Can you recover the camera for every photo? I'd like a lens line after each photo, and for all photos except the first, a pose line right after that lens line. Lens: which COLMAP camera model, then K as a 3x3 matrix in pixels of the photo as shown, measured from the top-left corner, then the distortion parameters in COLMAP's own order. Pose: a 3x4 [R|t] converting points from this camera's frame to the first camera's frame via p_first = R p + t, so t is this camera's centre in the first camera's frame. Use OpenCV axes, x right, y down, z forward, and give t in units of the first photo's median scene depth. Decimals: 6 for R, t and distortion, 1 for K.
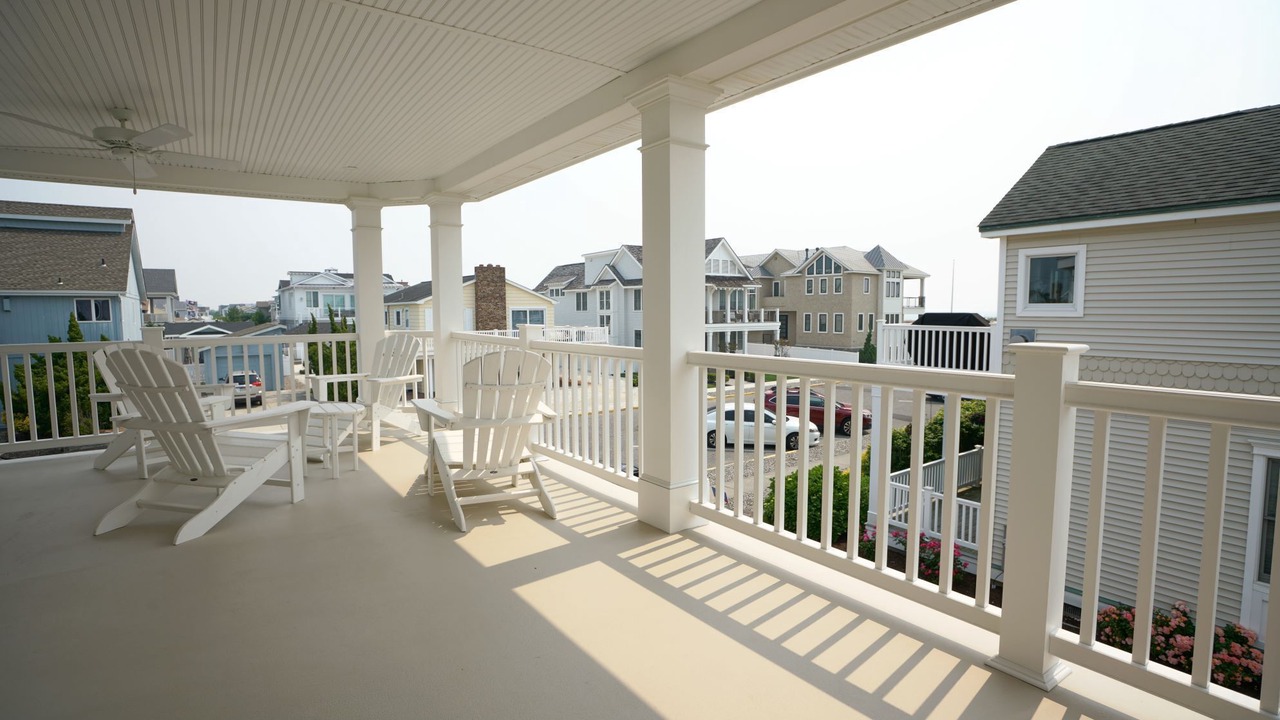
lens RADIAL K [[601.4, 0, 628.0], [0, 601.4, 363.1], [0, 0, 1]] dist [-0.066065, 0.026538]
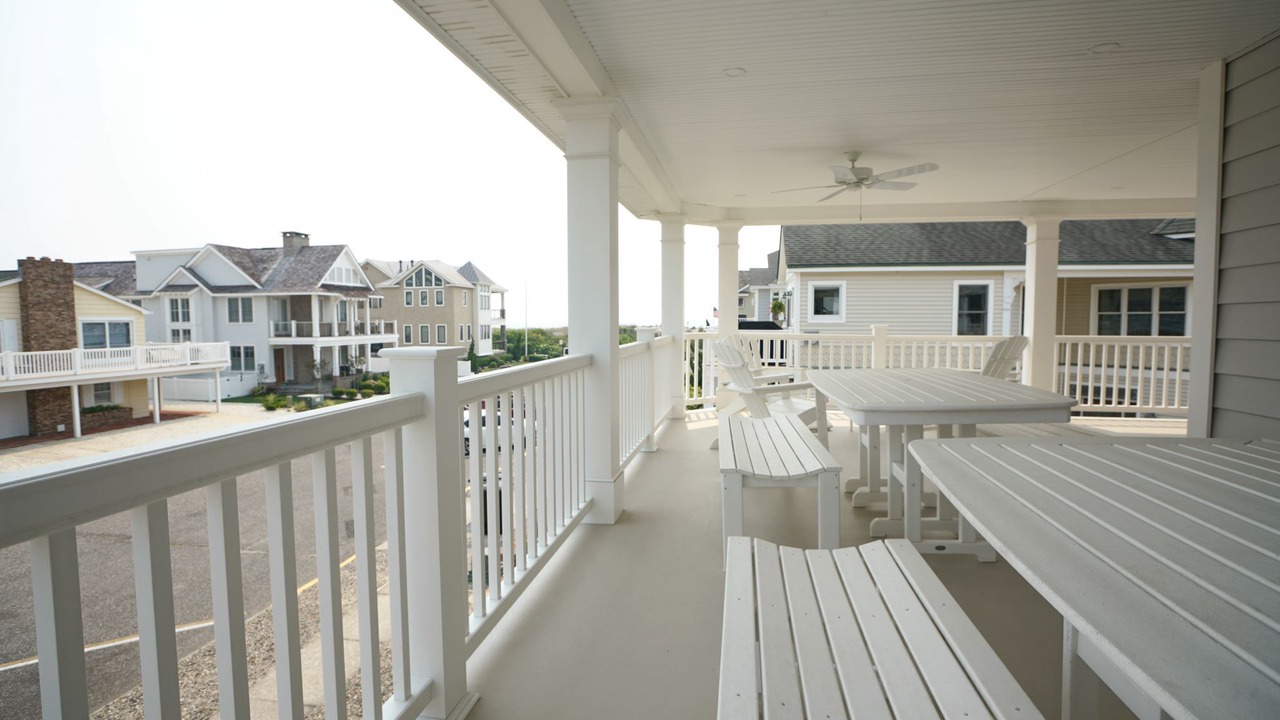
lens RADIAL K [[601.4, 0, 628.0], [0, 601.4, 363.1], [0, 0, 1]] dist [-0.066065, 0.026538]
pose [[0.725962, -0.046438, 0.686165, -0.143347], [0.060386, 0.998168, 0.003665, -0.001177], [-0.685079, 0.038774, 0.727436, 0.028353]]
